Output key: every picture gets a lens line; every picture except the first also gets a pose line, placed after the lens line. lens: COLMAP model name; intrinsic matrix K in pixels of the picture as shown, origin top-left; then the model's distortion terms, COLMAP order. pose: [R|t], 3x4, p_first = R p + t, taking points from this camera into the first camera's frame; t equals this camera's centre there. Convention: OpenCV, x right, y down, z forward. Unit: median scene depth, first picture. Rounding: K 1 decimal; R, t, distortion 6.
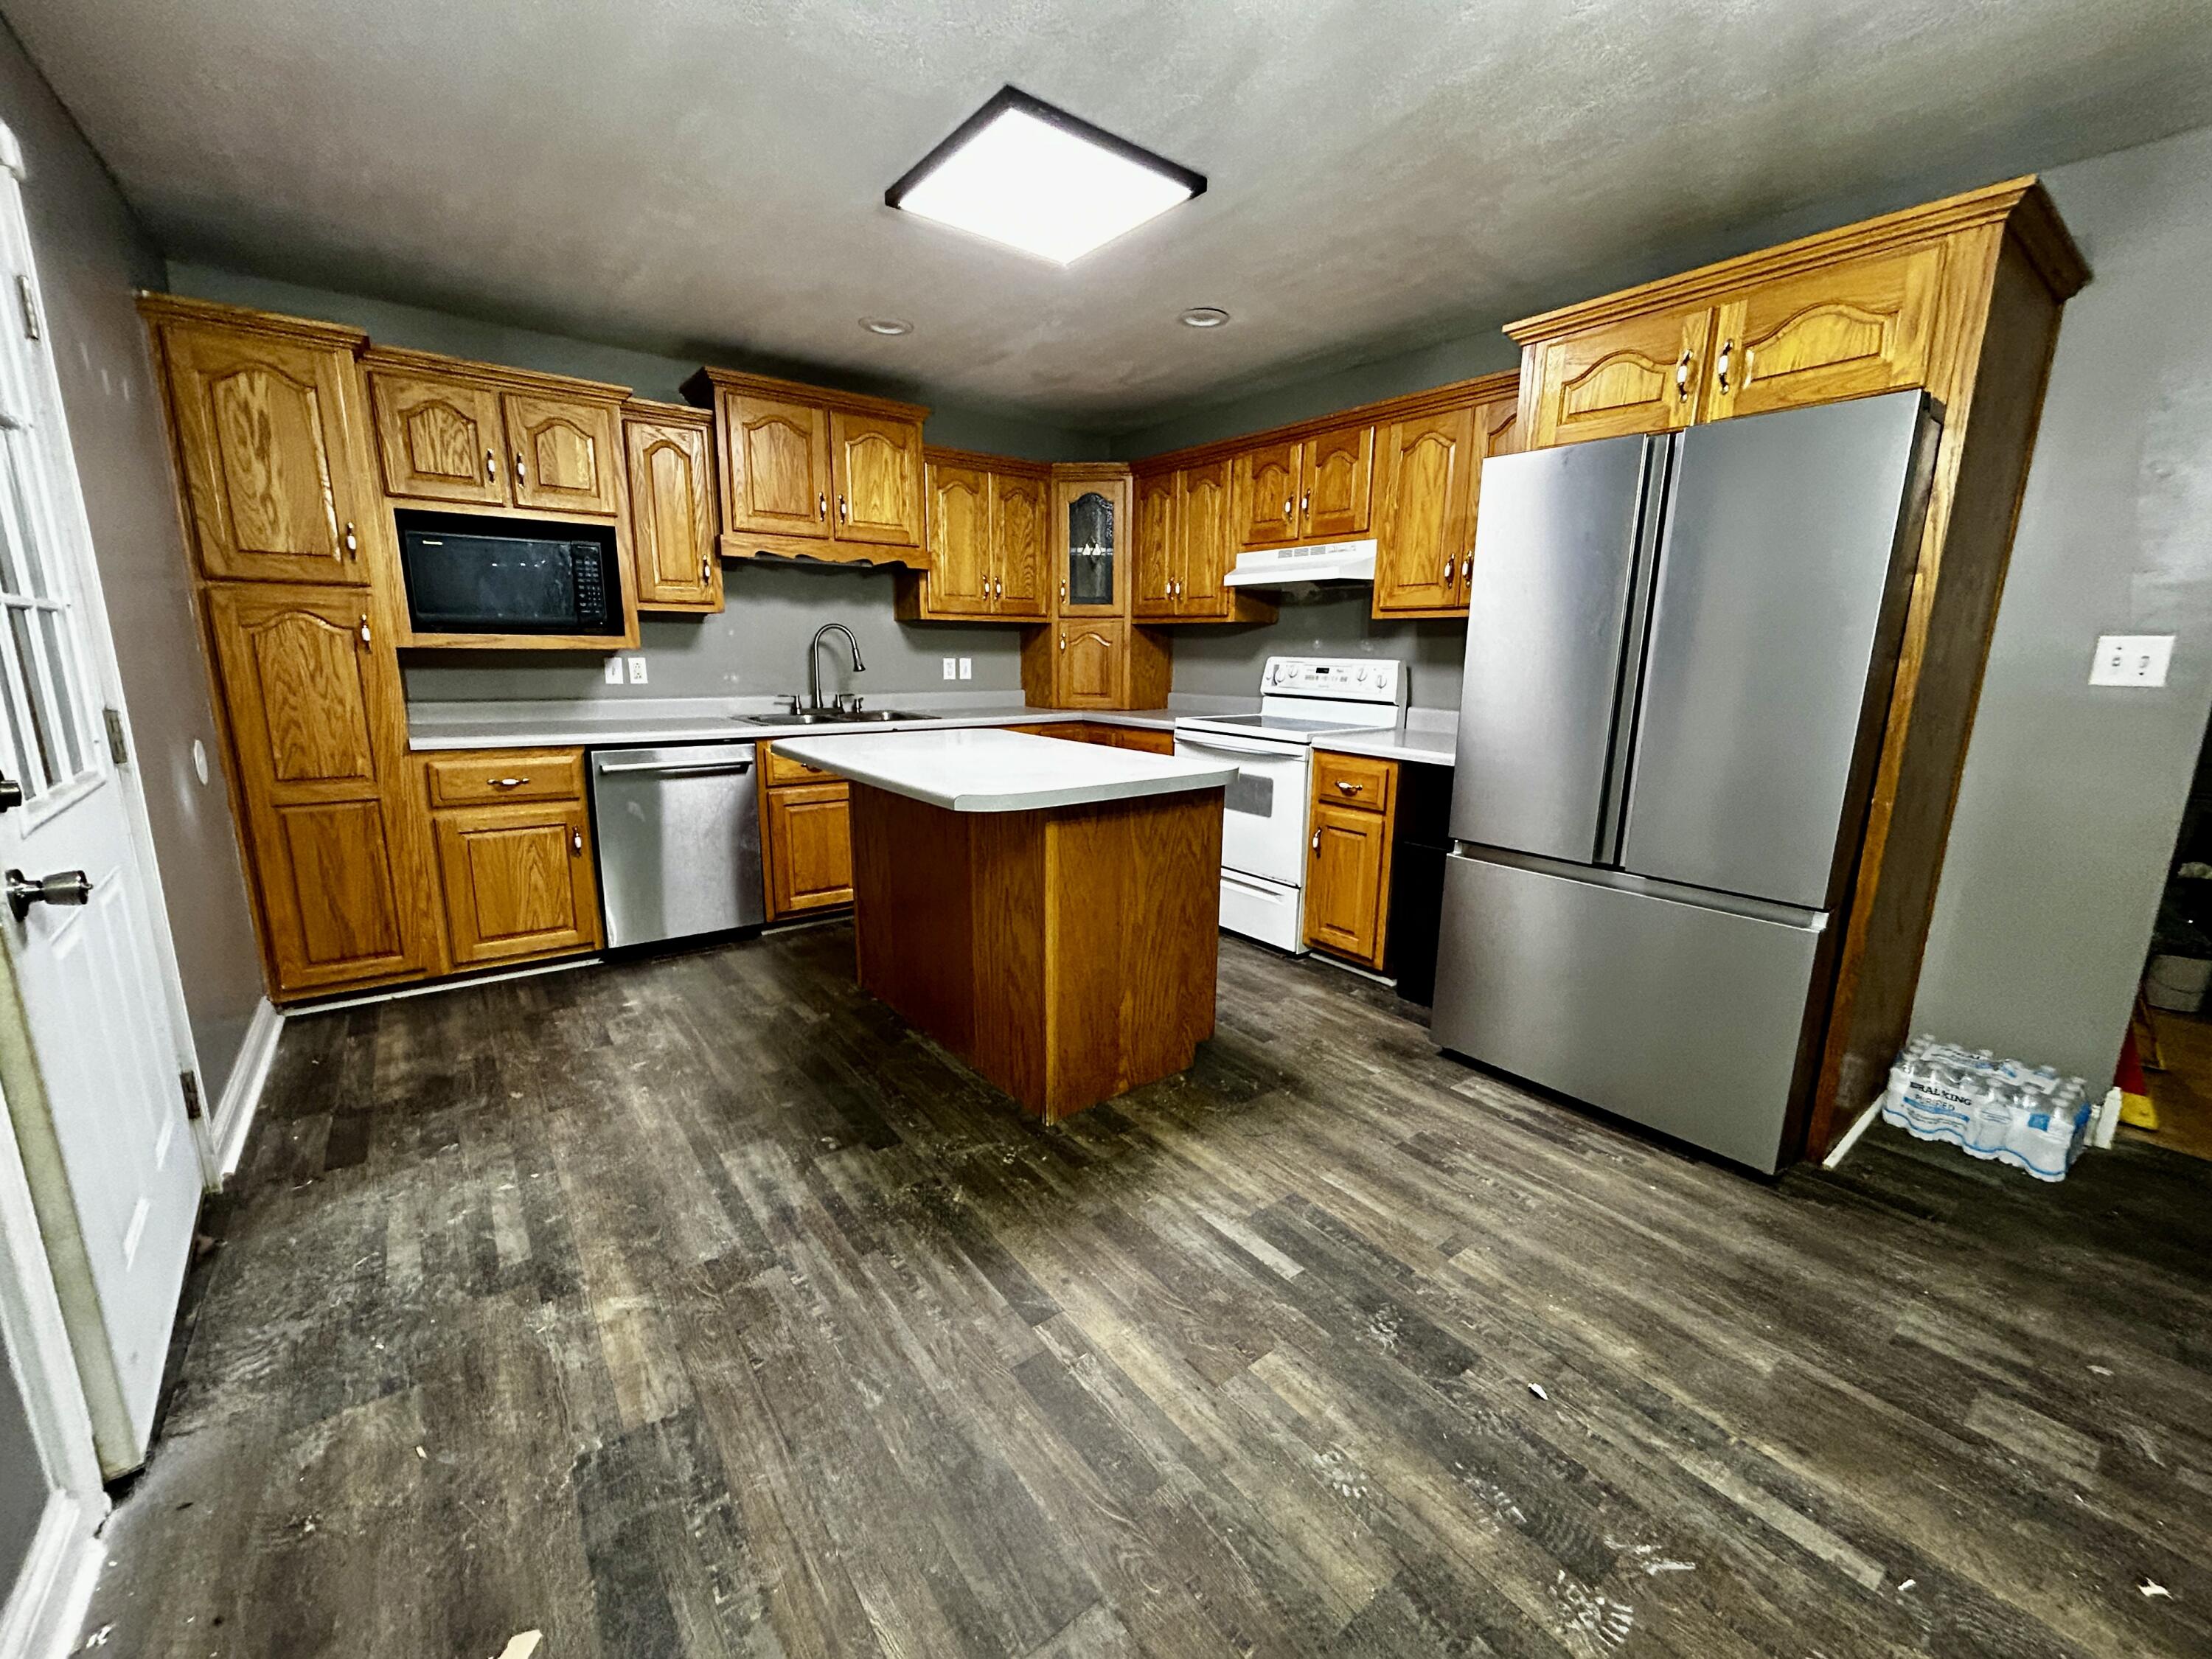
lens RADIAL K [[892.5, 0, 1106.4], [0, 892.5, 830.6], [0, 0, 1]] dist [0.003732, 0.000717]
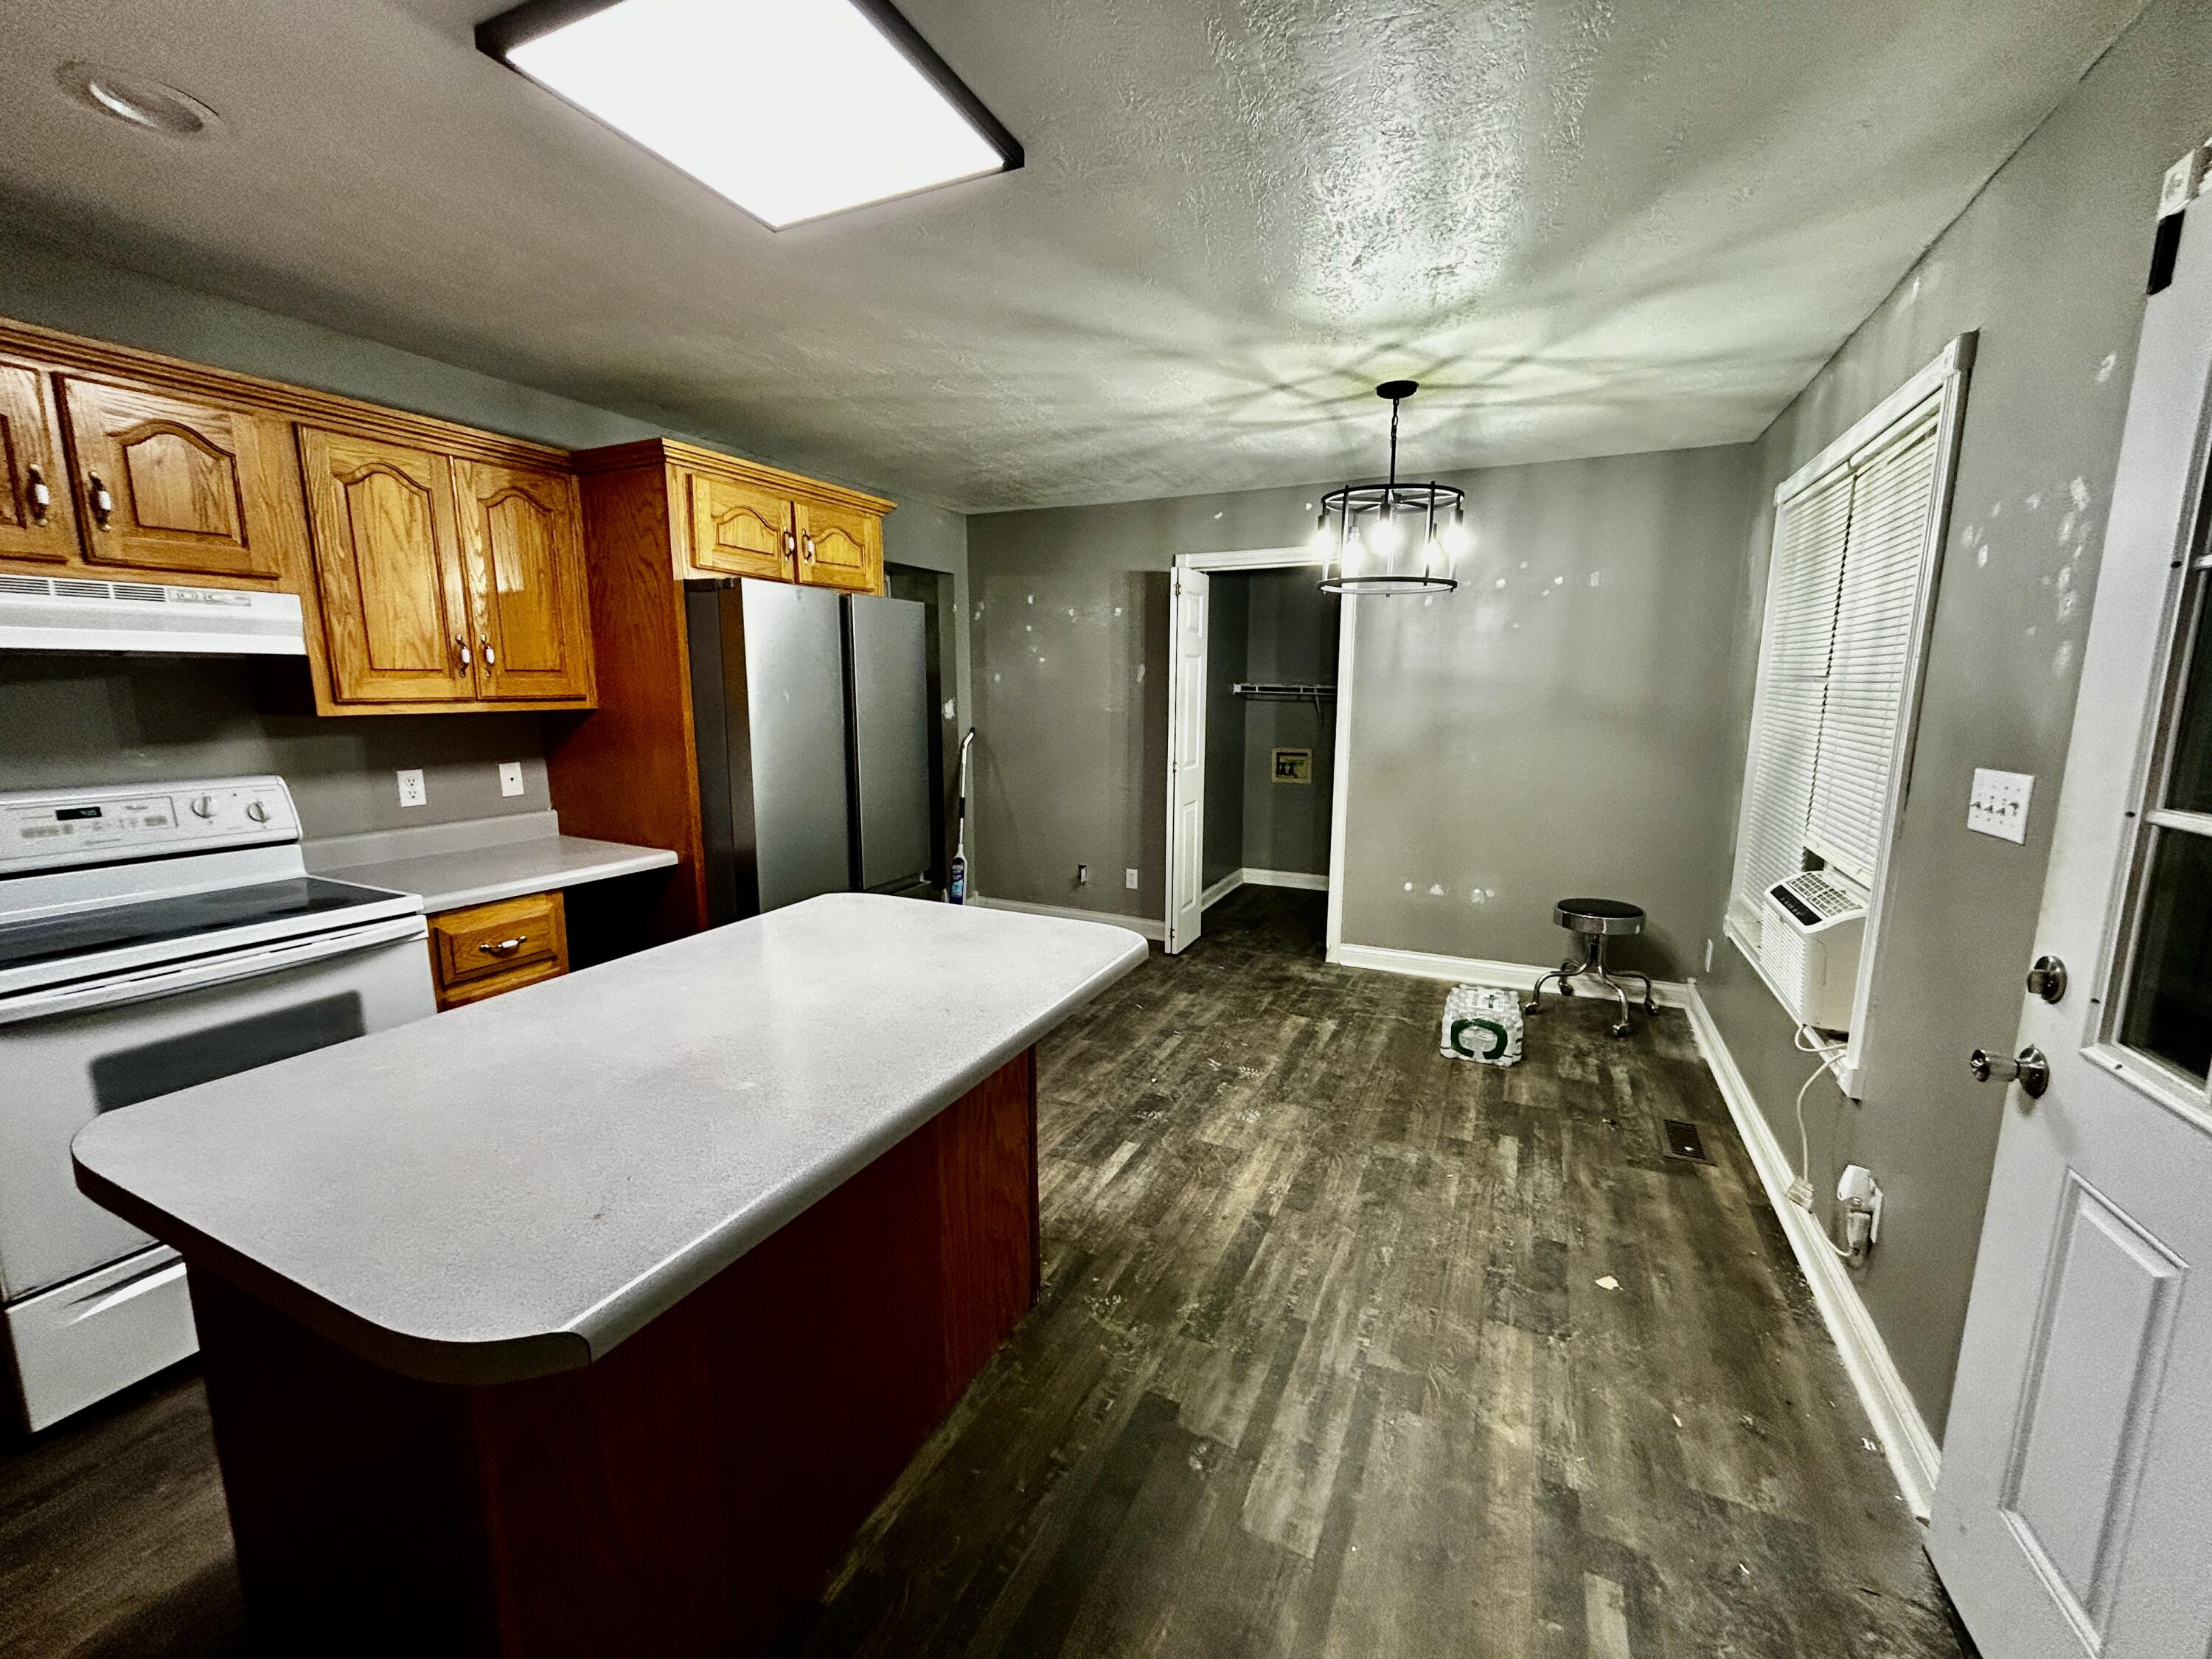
lens RADIAL K [[892.5, 0, 1107.4], [0, 892.5, 831.8], [0, 0, 1]] dist [0.003732, 0.000717]
pose [[-0.460092, -0.156709, 0.873932, -1.093365], [0.174393, 0.949177, 0.262013, -0.457961], [-0.870576, 0.272957, -0.409380, 1.593267]]
